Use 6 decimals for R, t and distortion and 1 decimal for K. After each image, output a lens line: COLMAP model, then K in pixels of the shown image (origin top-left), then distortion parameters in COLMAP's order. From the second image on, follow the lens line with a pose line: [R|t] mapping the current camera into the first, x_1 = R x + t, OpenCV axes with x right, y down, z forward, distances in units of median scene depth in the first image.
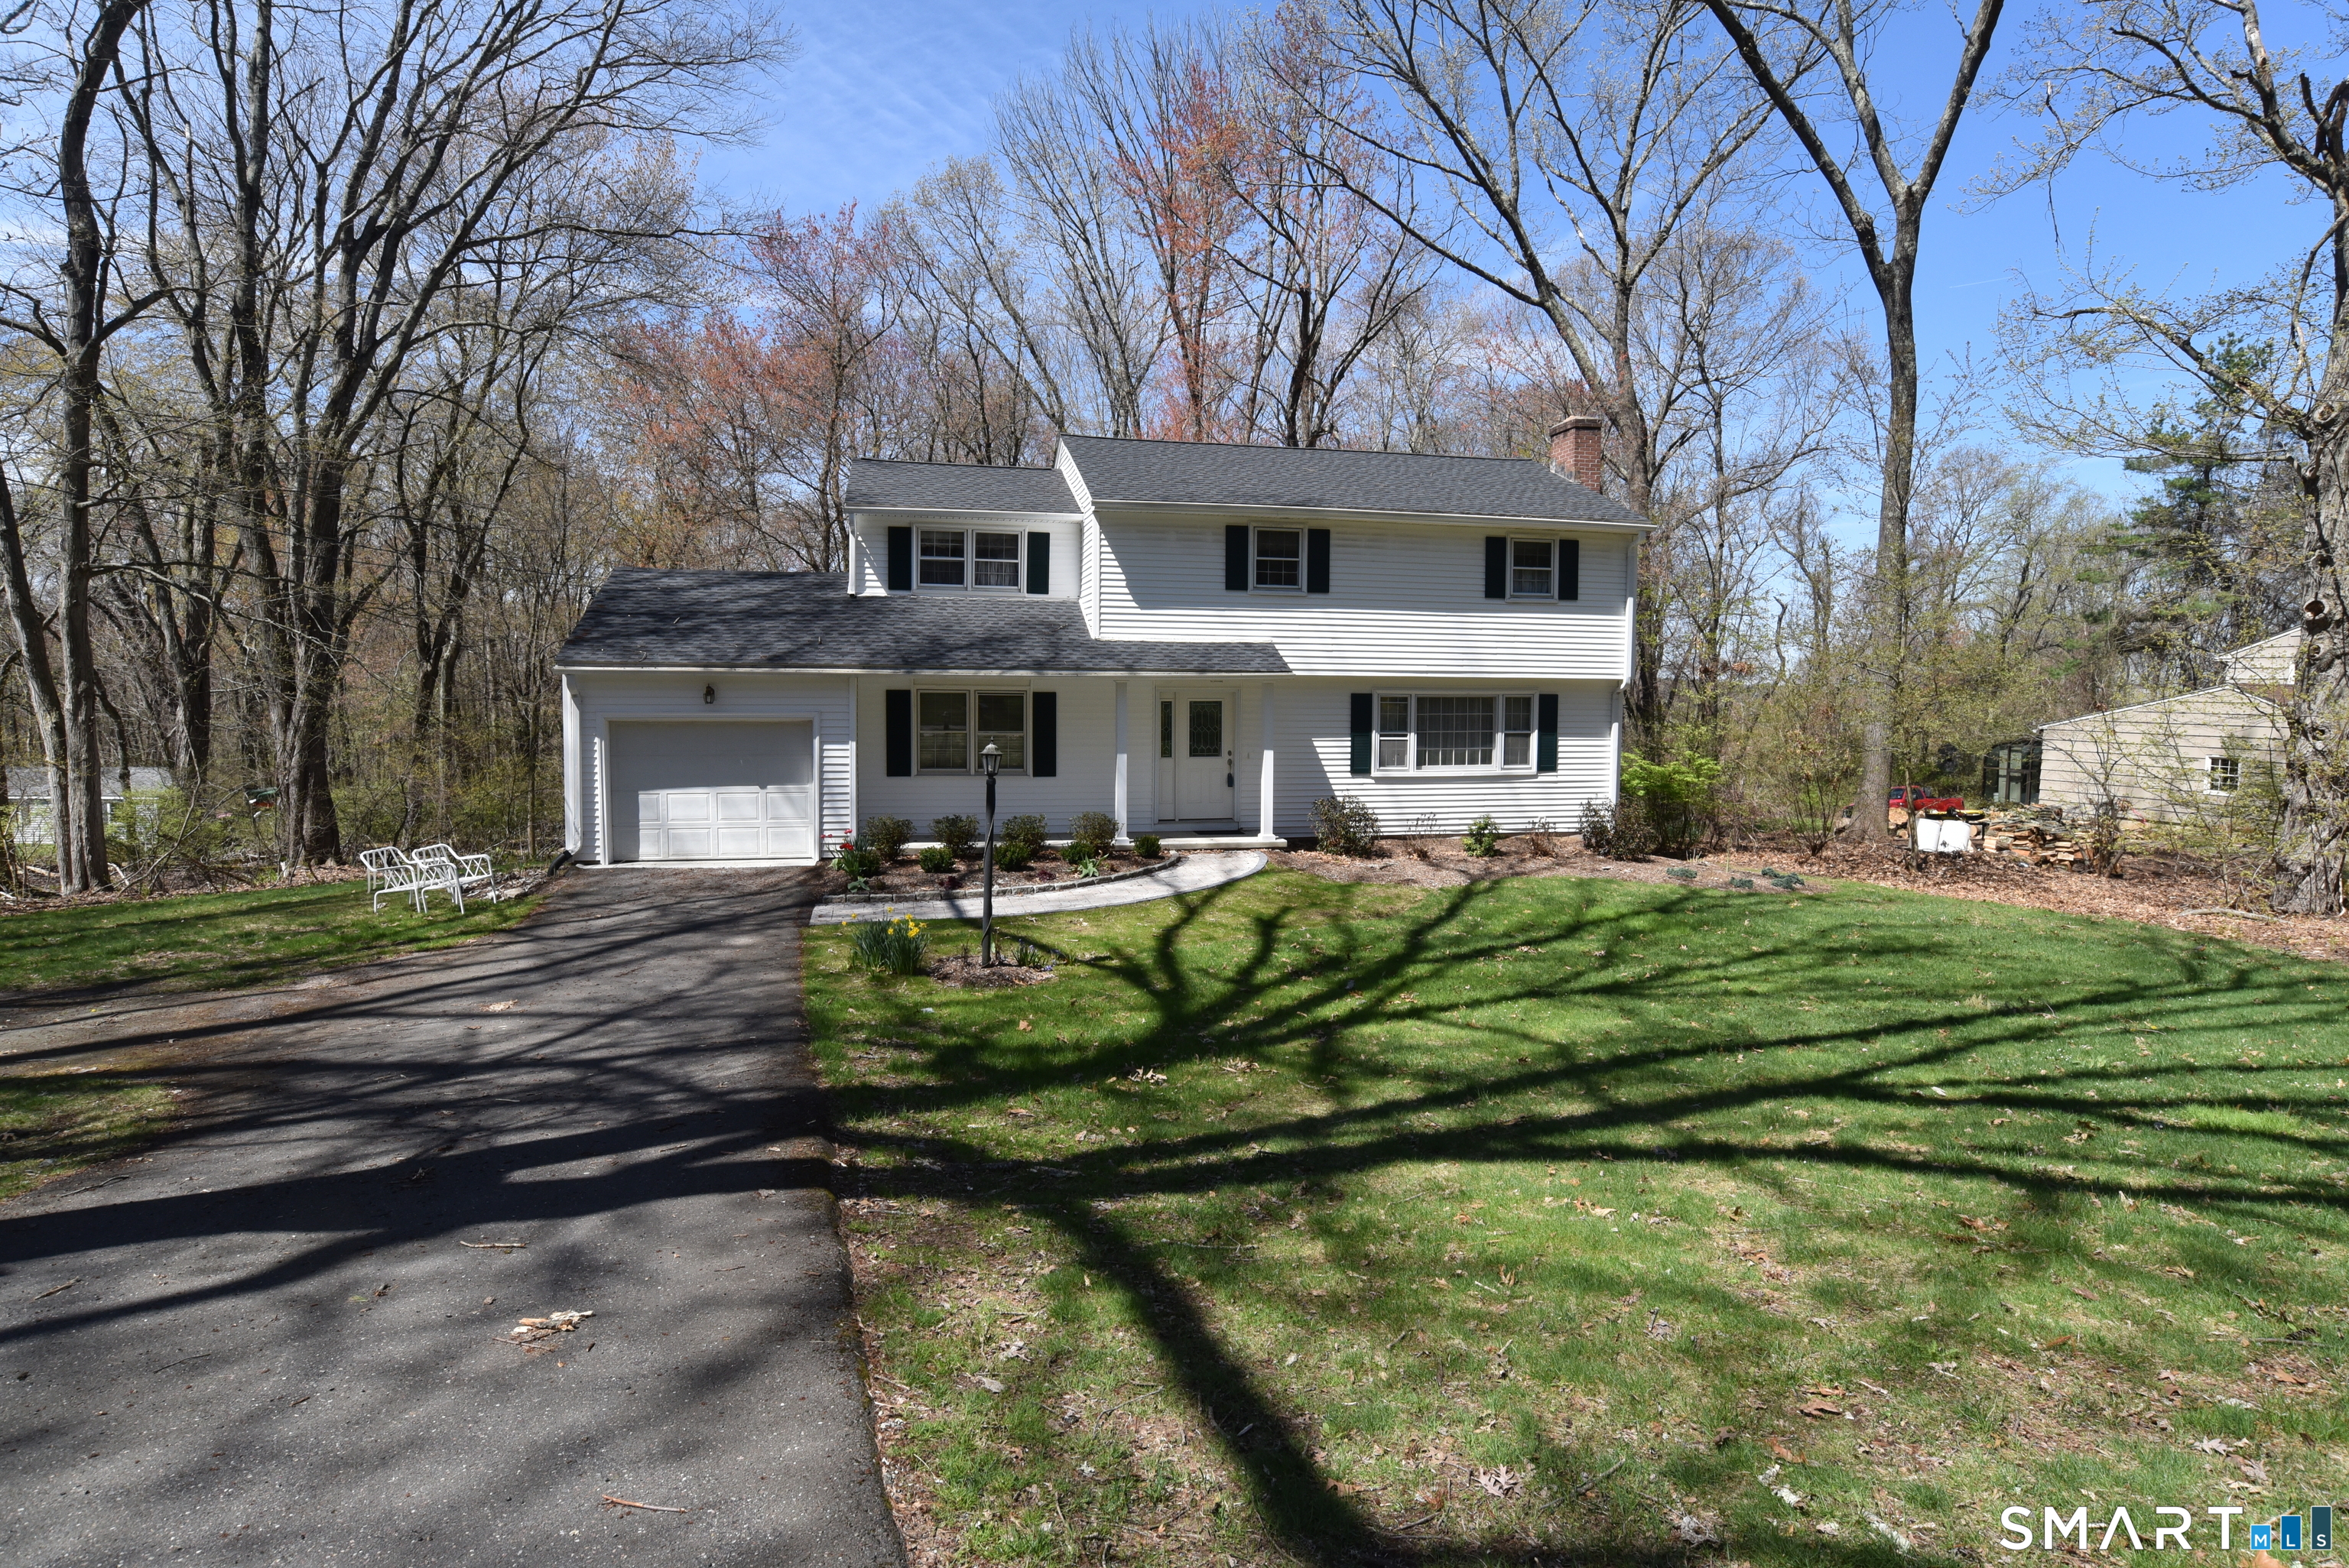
lens RADIAL K [[1196.7, 0, 1174.5], [0, 1196.7, 784.0], [0, 0, 1]] dist [-0.062165, 0.001485]
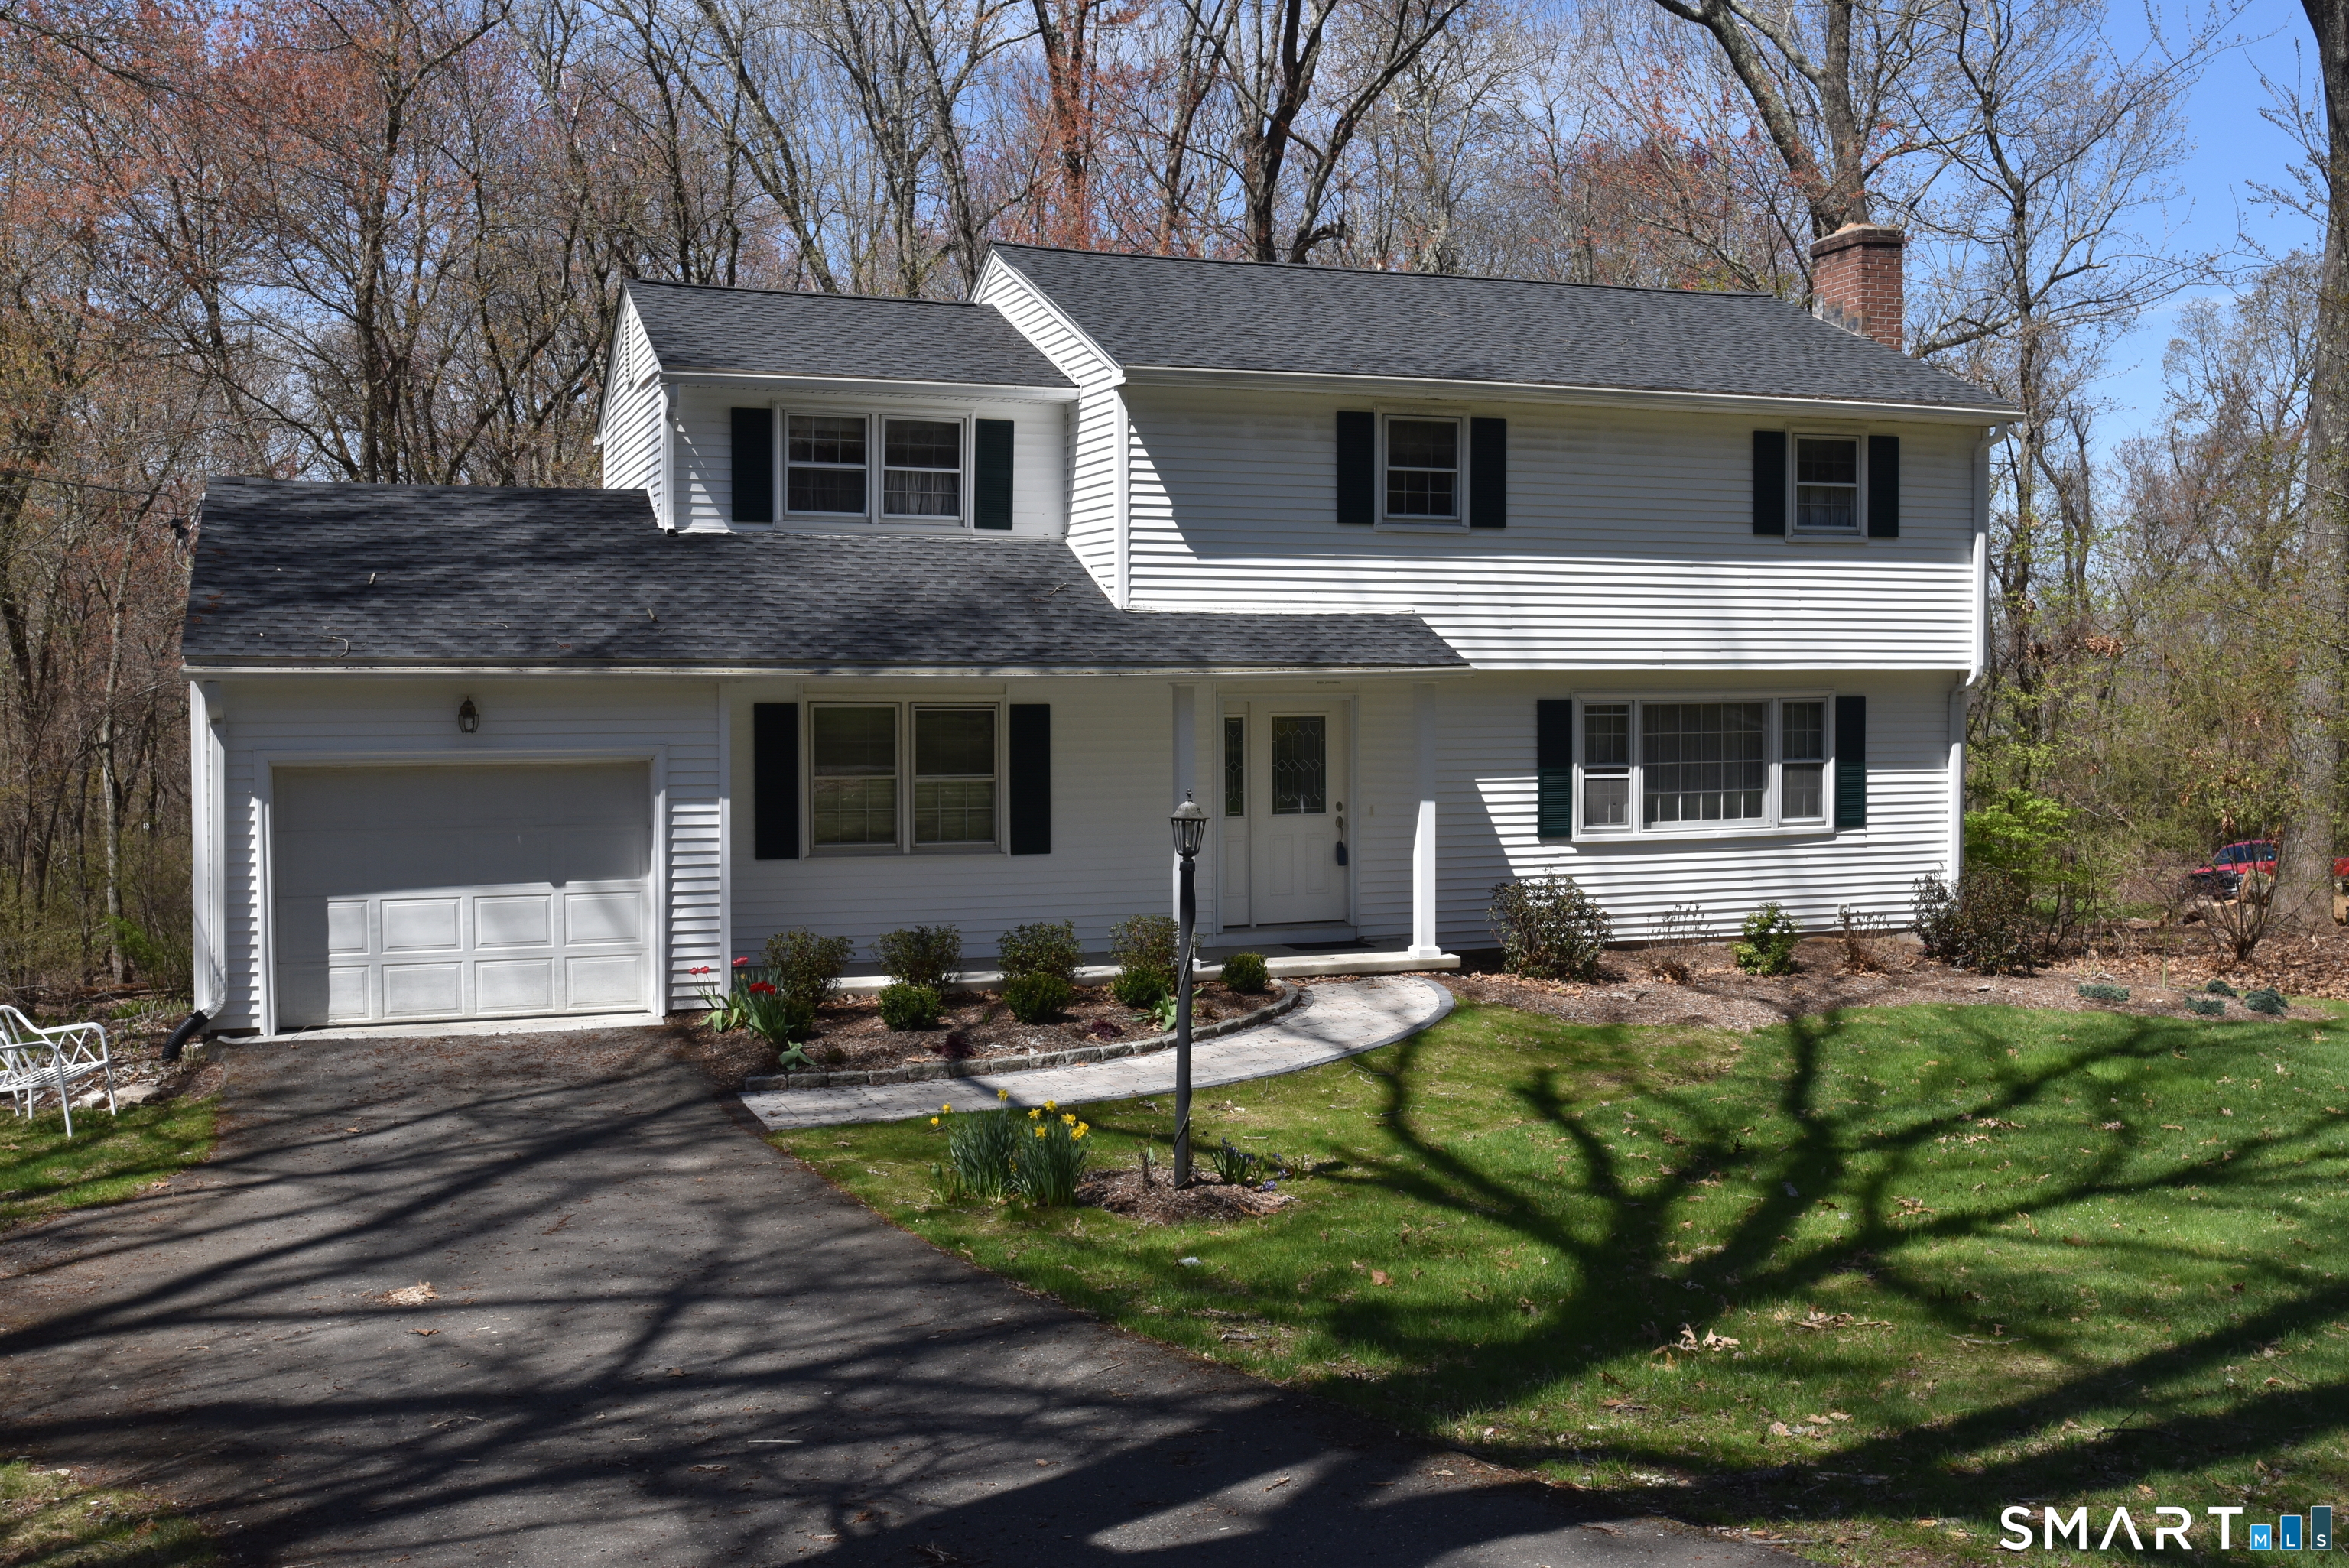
lens RADIAL K [[2200.8, 0, 1174.5], [0, 2200.8, 784.0], [0, 0, 1]] dist [0.003670, -0.184129]
pose [[0.990598, -0.016336, 0.135827, -0.178848], [0.020975, 0.999242, -0.032797, -0.003716], [-0.135188, 0.035337, 0.990190, -0.034789]]
